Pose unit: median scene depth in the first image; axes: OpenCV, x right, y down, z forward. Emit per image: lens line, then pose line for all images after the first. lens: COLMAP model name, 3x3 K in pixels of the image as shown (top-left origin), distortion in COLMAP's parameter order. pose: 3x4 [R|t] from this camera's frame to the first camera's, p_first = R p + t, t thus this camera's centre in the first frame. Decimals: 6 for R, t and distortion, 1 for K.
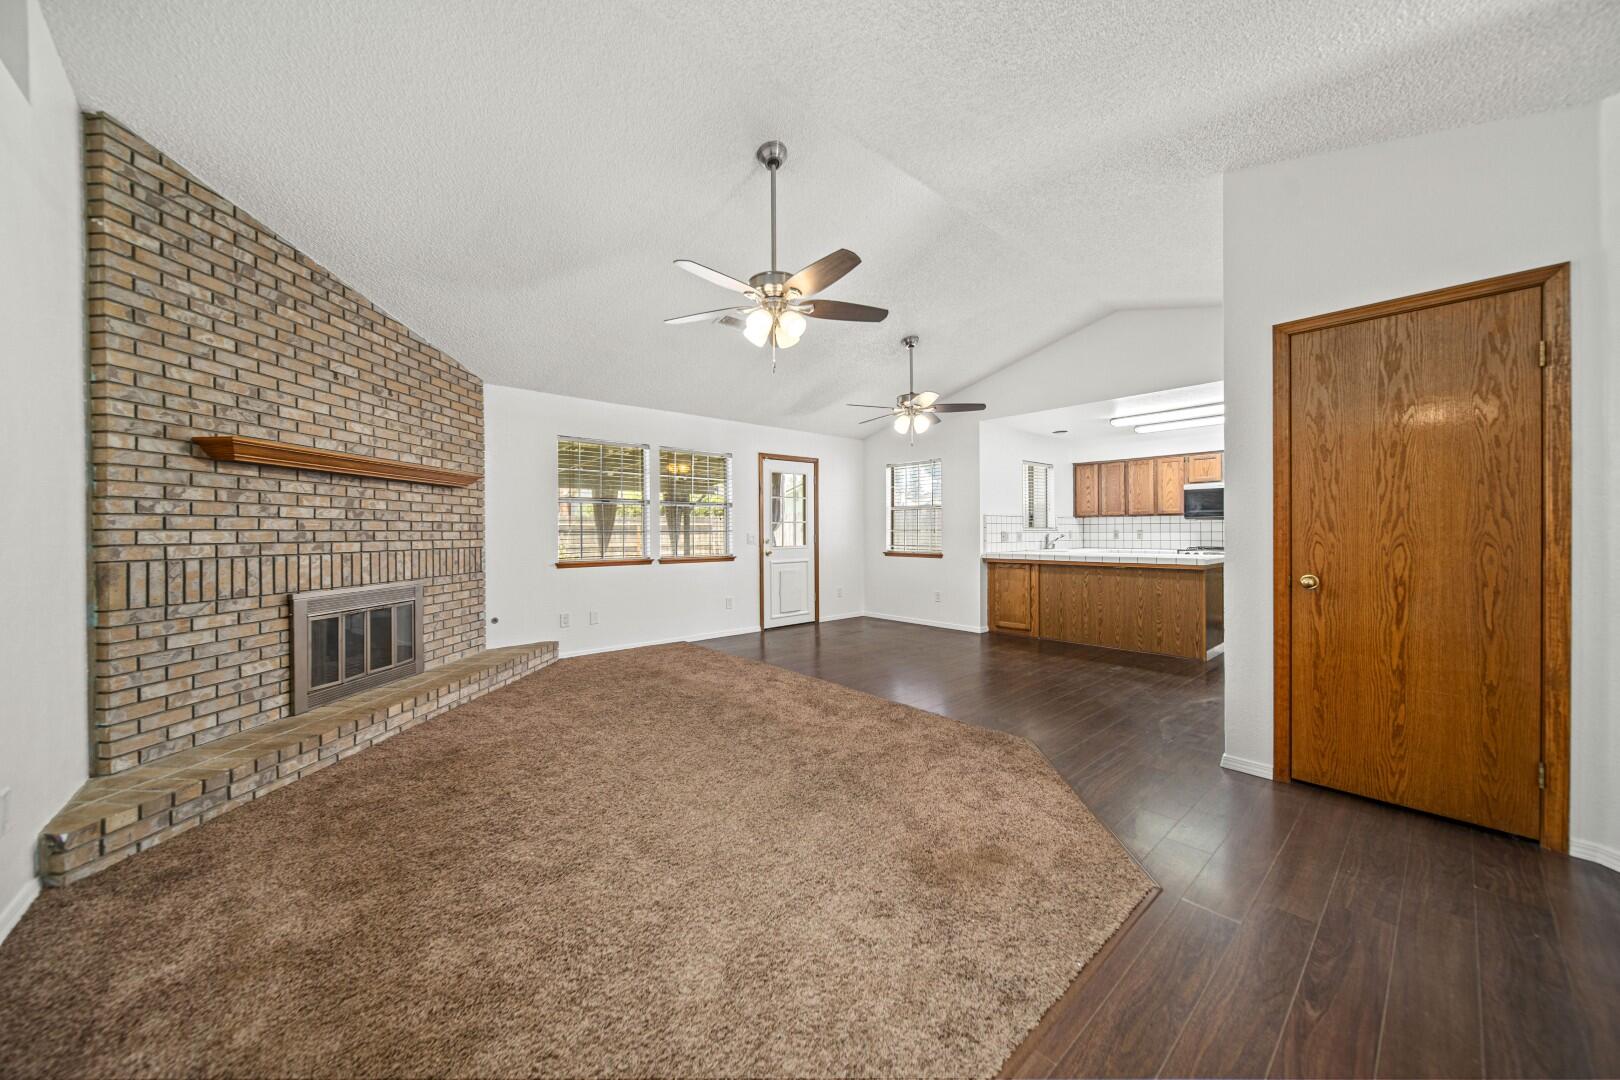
lens RADIAL K [[570.8, 0, 805.0], [0, 570.8, 532.1], [0, 0, 1]] dist [0.000043, 0.000005]
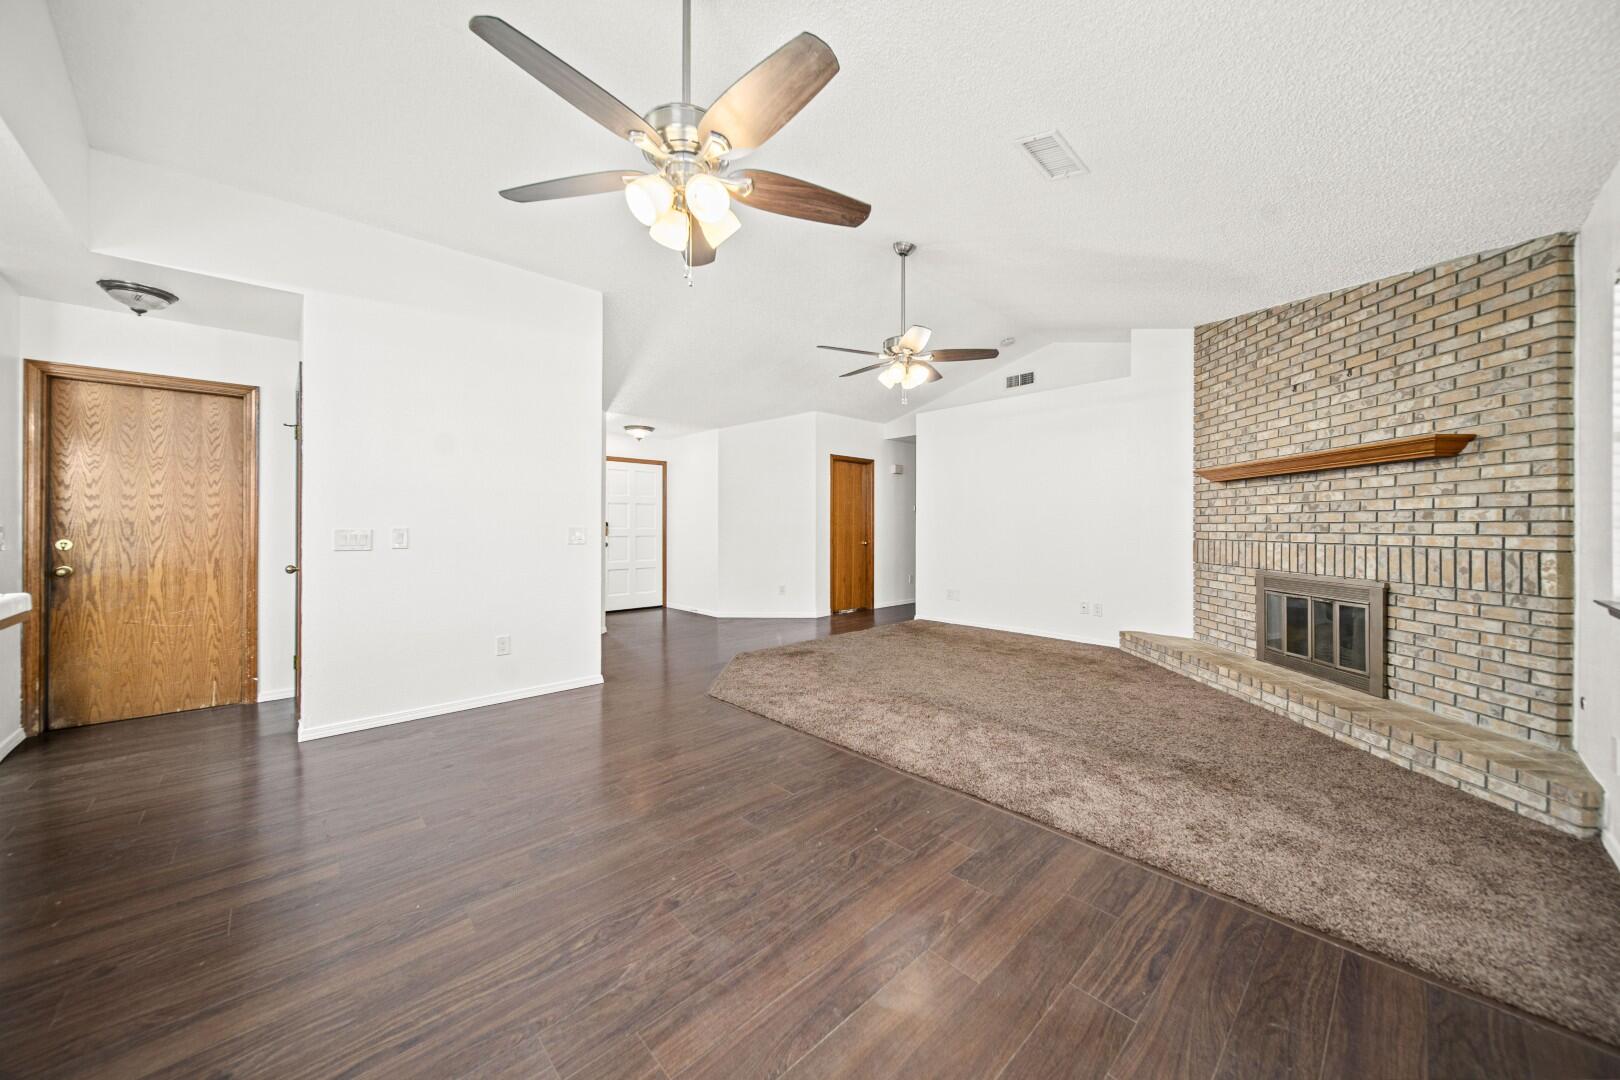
lens RADIAL K [[570.8, 0, 810.9], [0, 570.8, 528.5], [0, 0, 1]] dist [0.000043, 0.000005]
pose [[-0.999107, 0.003584, -0.042108, 0.191715], [0.003451, 0.999989, 0.003224, 0.001419], [0.042119, 0.003075, -0.999108, 2.011154]]
